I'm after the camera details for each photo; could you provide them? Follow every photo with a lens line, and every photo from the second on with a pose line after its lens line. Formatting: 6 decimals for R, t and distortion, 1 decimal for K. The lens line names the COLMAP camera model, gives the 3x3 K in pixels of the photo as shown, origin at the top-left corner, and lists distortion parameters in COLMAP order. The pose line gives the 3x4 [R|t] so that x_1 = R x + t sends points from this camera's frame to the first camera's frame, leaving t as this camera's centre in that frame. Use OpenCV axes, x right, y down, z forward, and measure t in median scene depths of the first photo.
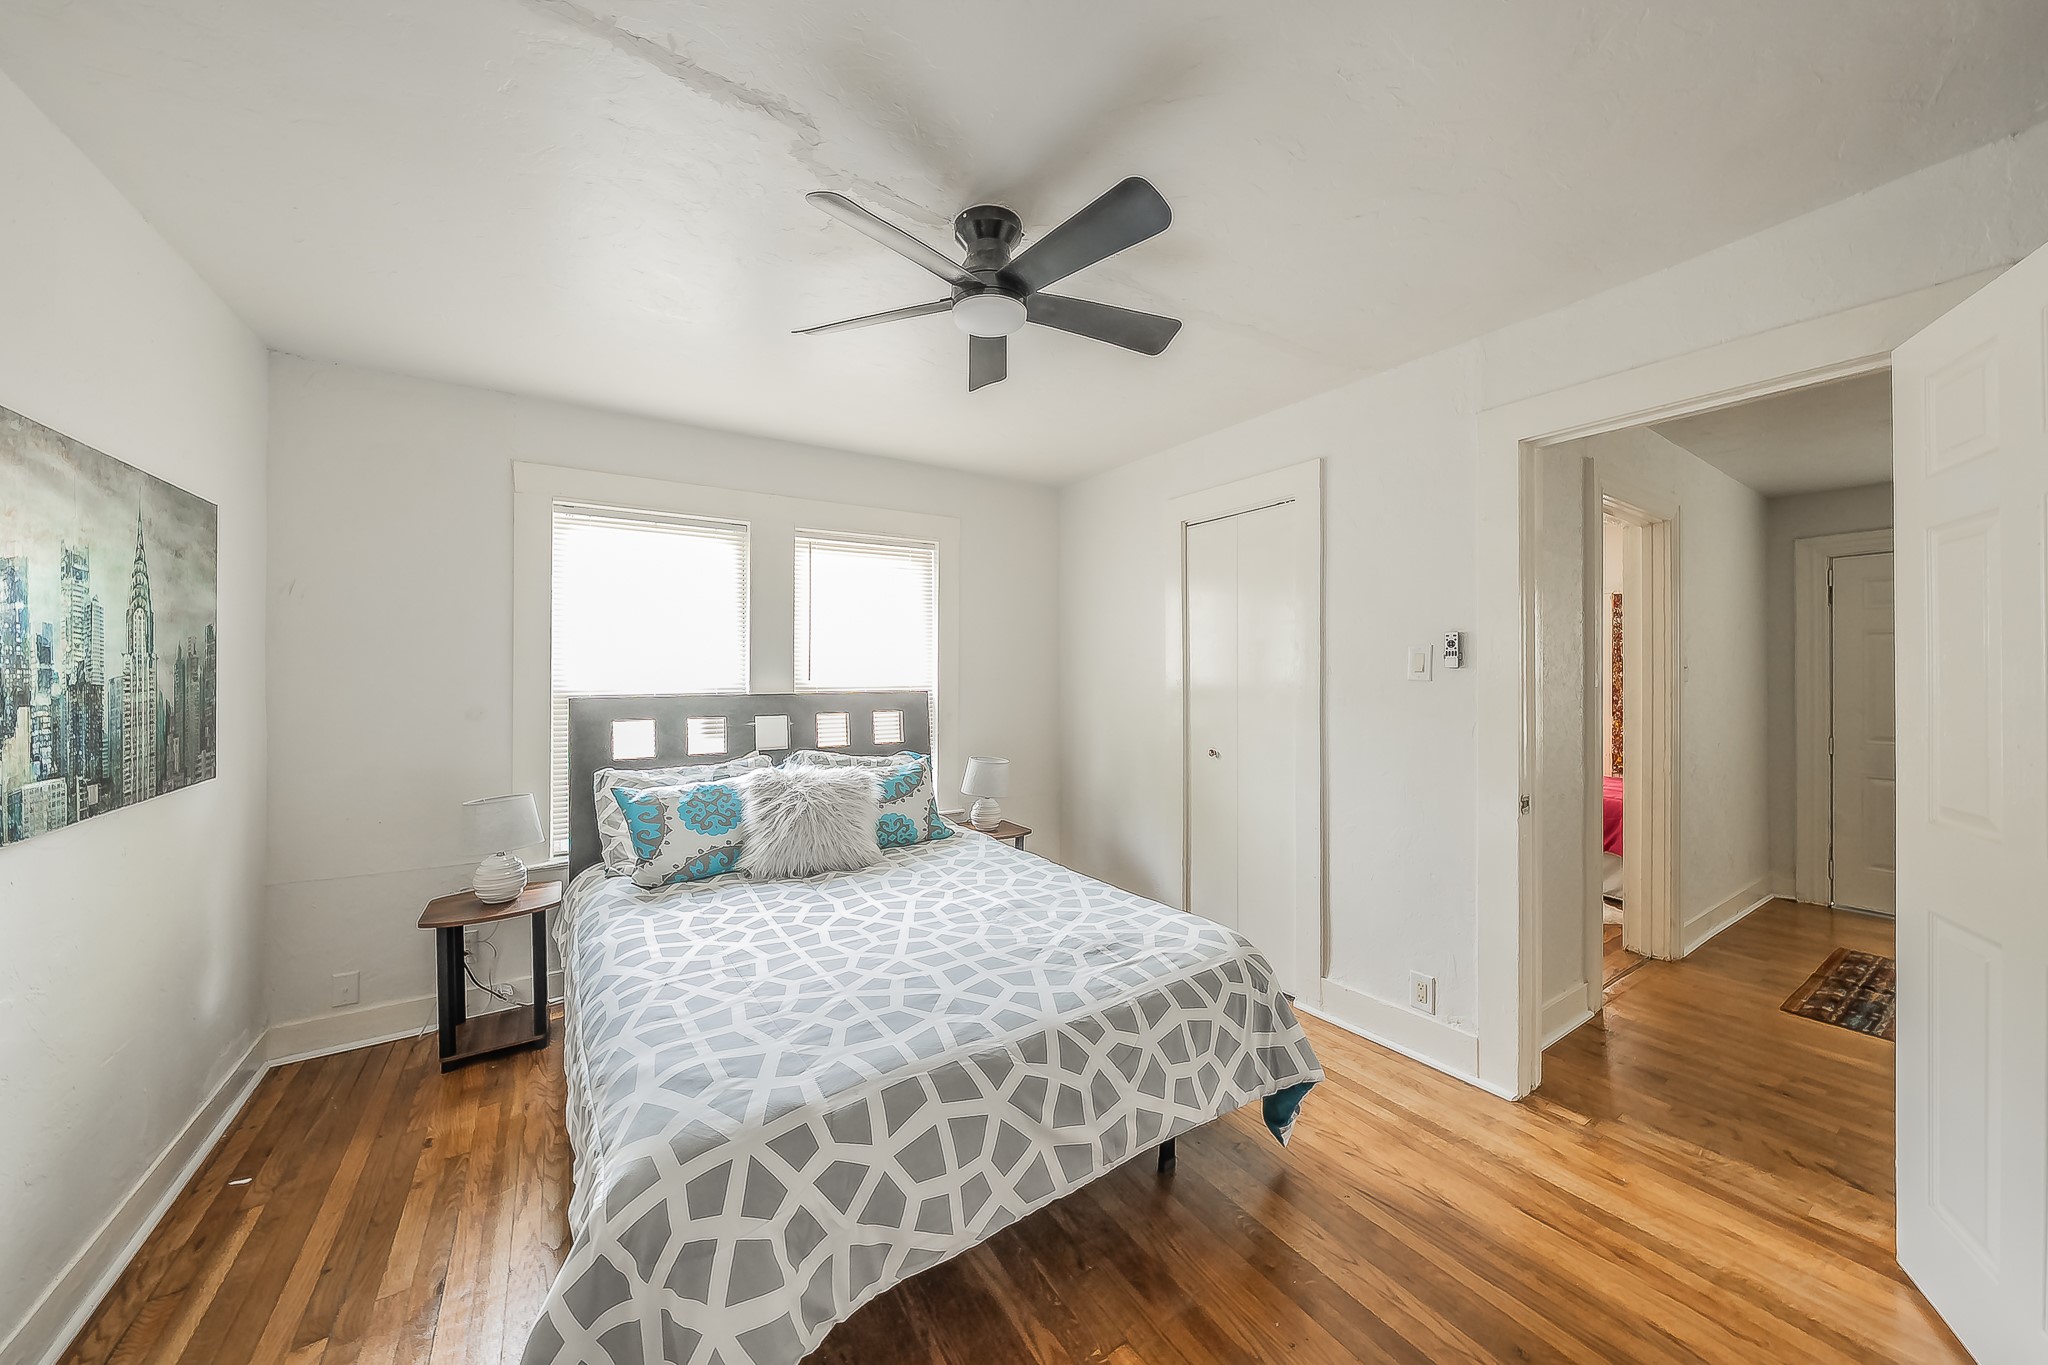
lens RADIAL K [[696.3, 0, 1021.9], [0, 696.3, 669.5], [0, 0, 1]] dist [0.000343, 0.000025]
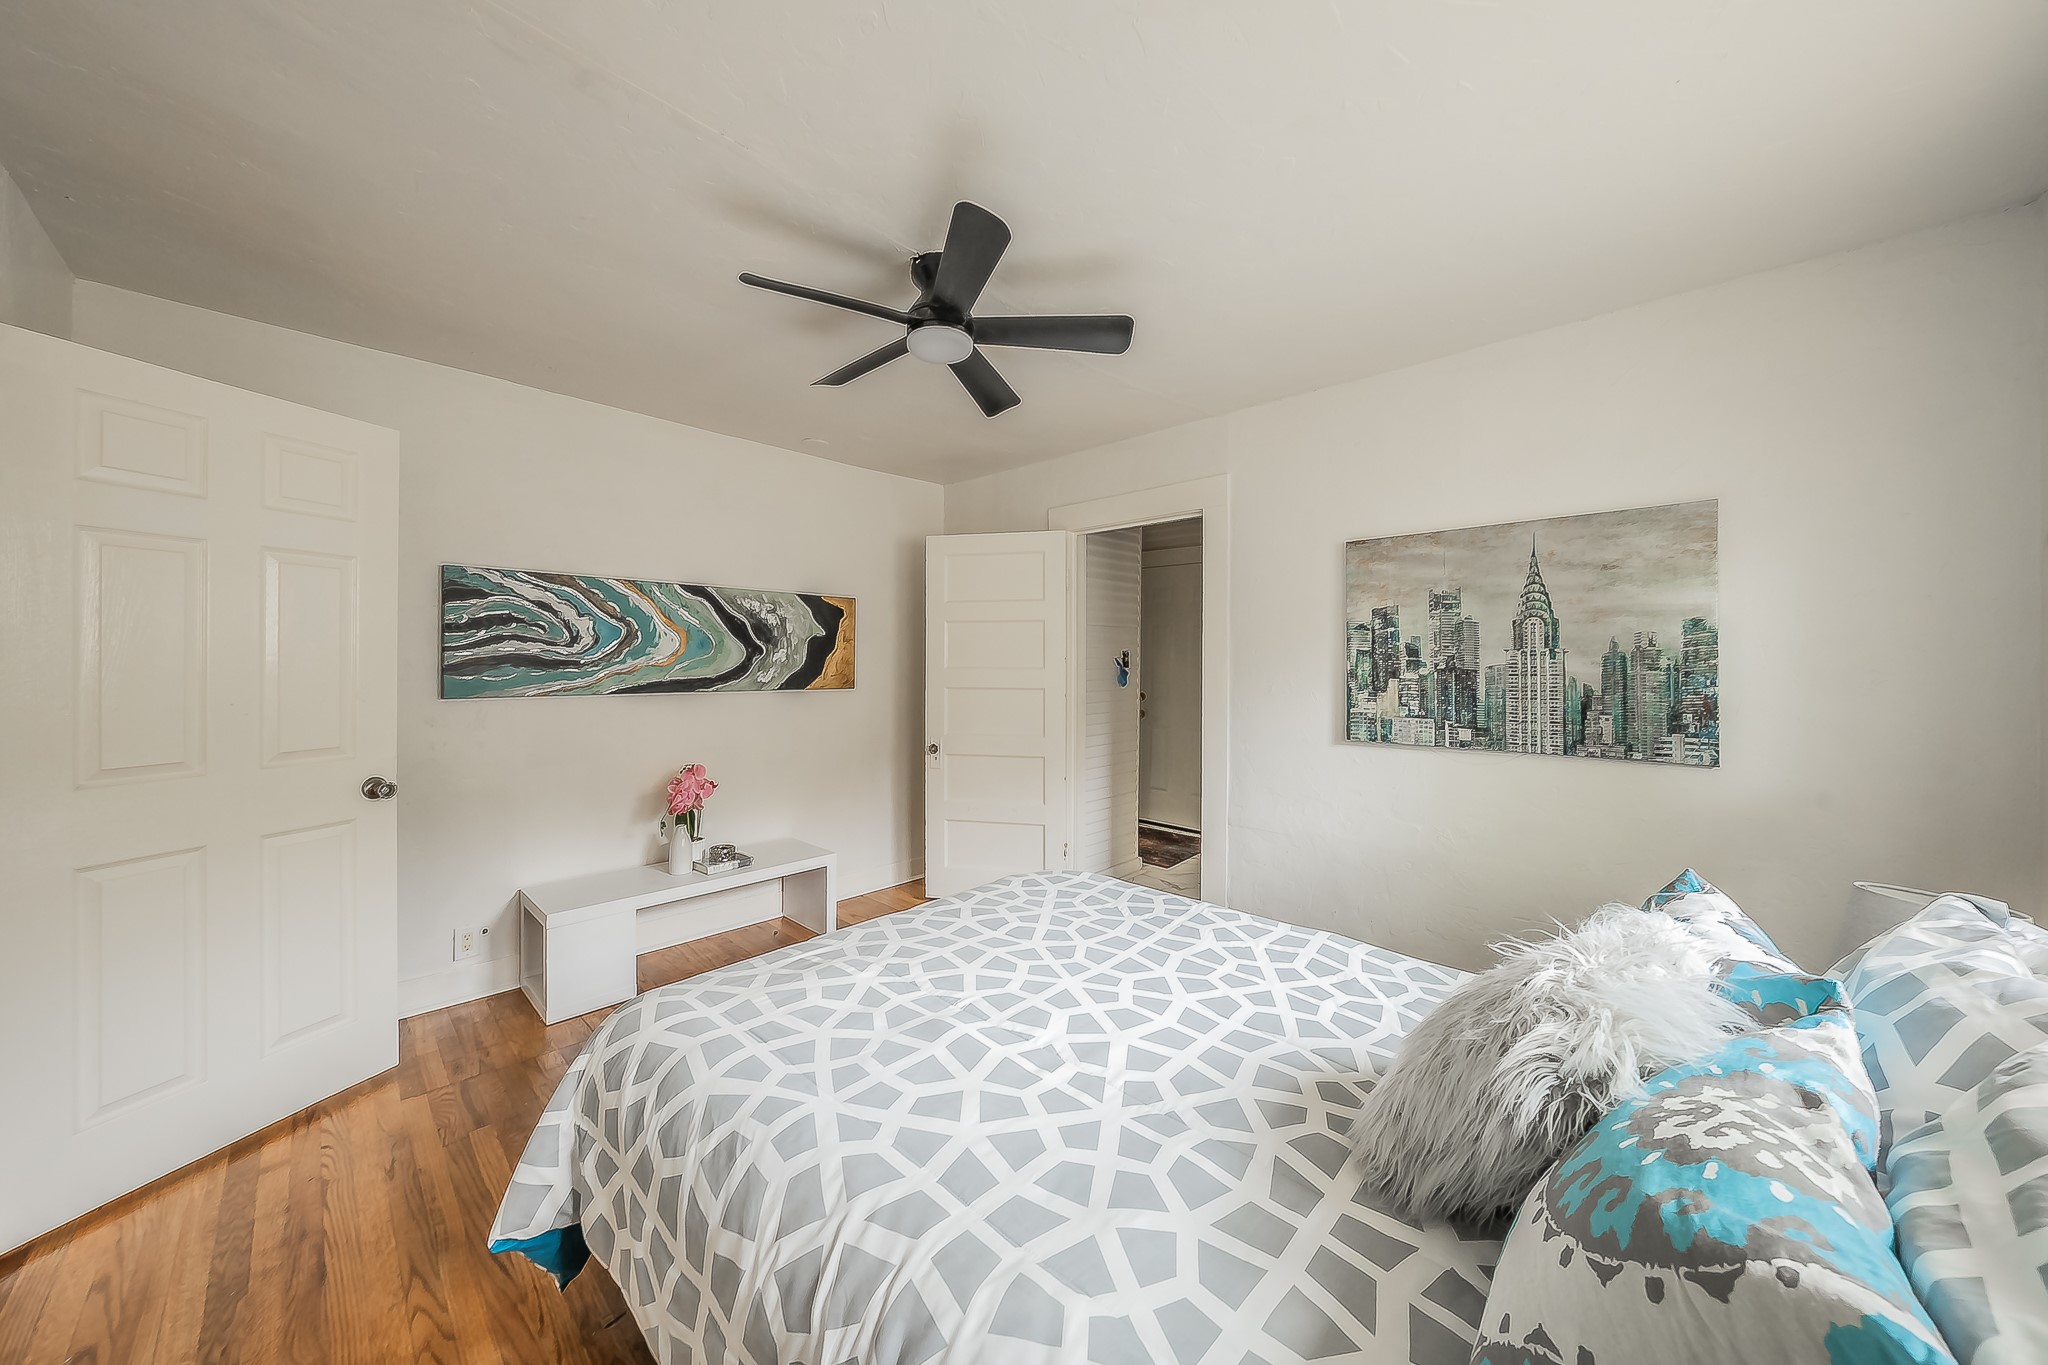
lens RADIAL K [[696.3, 0, 1021.9], [0, 696.3, 669.5], [0, 0, 1]] dist [0.000343, 0.000025]
pose [[-0.971567, -0.001479, -0.236762, 0.084224], [-0.002672, 0.999985, 0.004721, 0.014752], [0.236752, 0.005219, -0.971556, 2.023082]]
